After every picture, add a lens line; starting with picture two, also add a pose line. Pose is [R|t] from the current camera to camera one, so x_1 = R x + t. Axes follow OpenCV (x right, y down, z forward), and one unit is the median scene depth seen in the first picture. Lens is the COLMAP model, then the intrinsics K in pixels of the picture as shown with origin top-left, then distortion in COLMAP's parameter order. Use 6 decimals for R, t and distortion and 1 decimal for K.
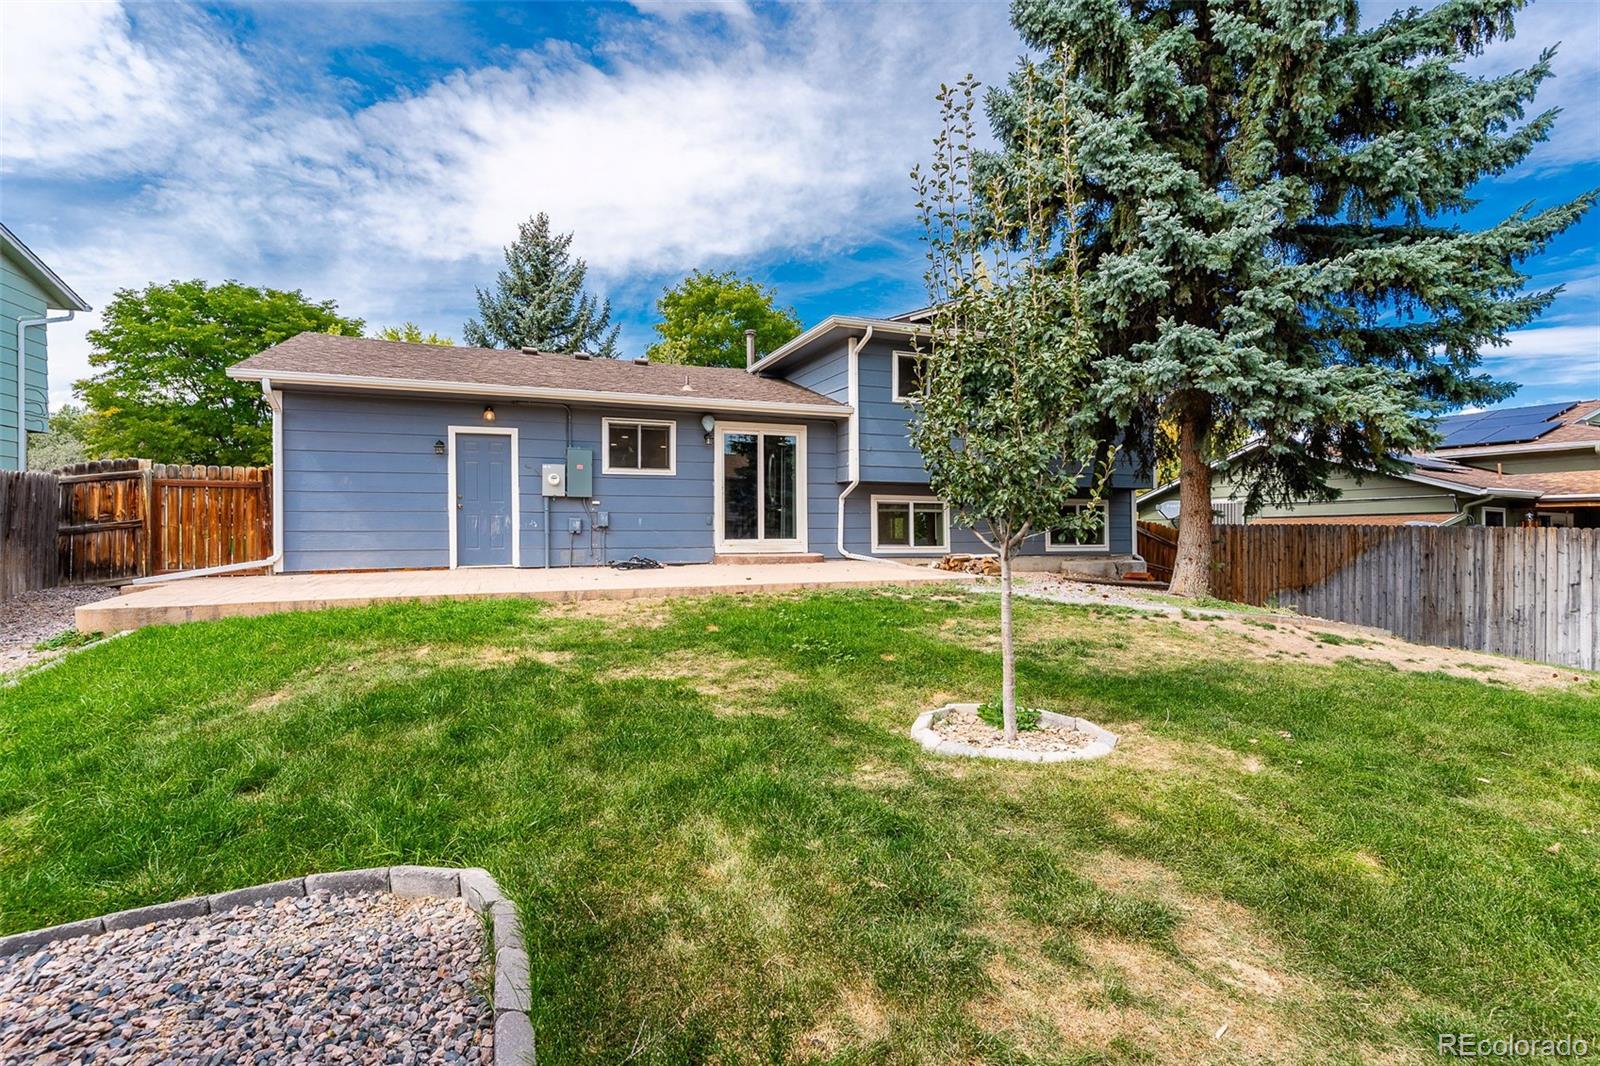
lens RADIAL K [[783.8, 0, 812.1], [0, 783.8, 536.9], [0, 0, 1]] dist [0.001992, -0.000262]
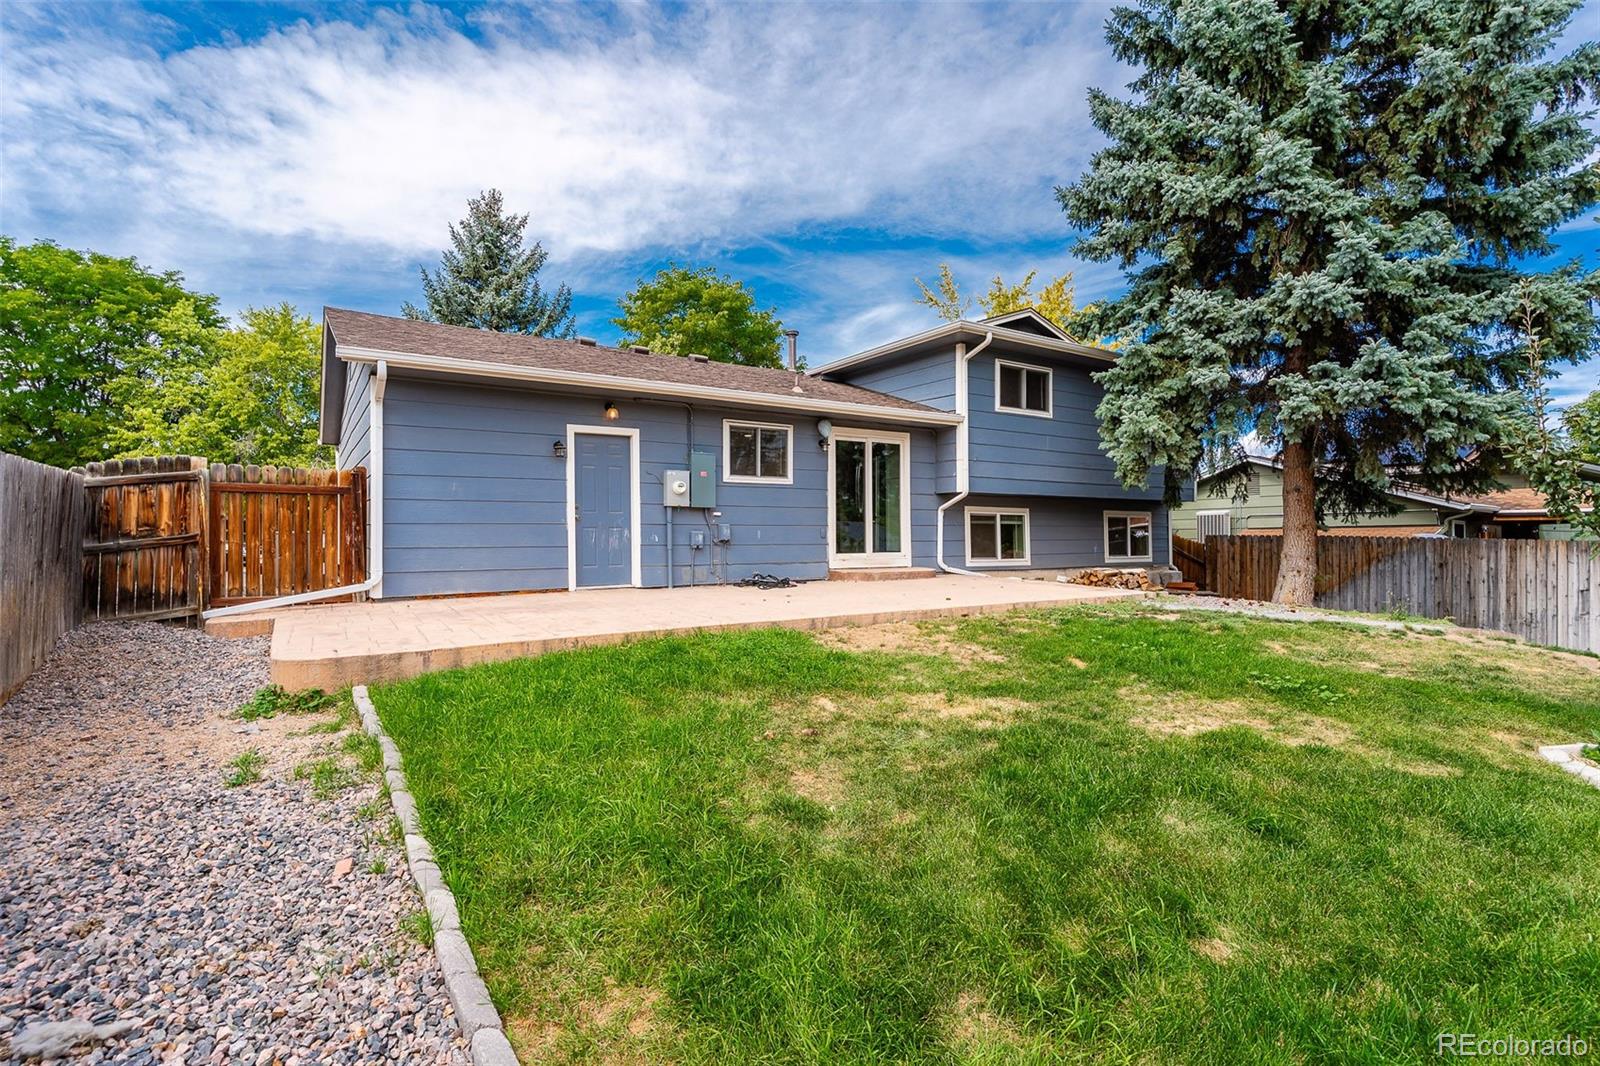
lens RADIAL K [[783.8, 0, 815.7], [0, 783.8, 542.1], [0, 0, 1]] dist [0.001992, -0.000262]
pose [[0.981720, -0.001888, 0.190323, -0.310145], [0.002072, 0.999998, -0.000765, -0.009671], [-0.190321, 0.001146, 0.981721, 0.089051]]
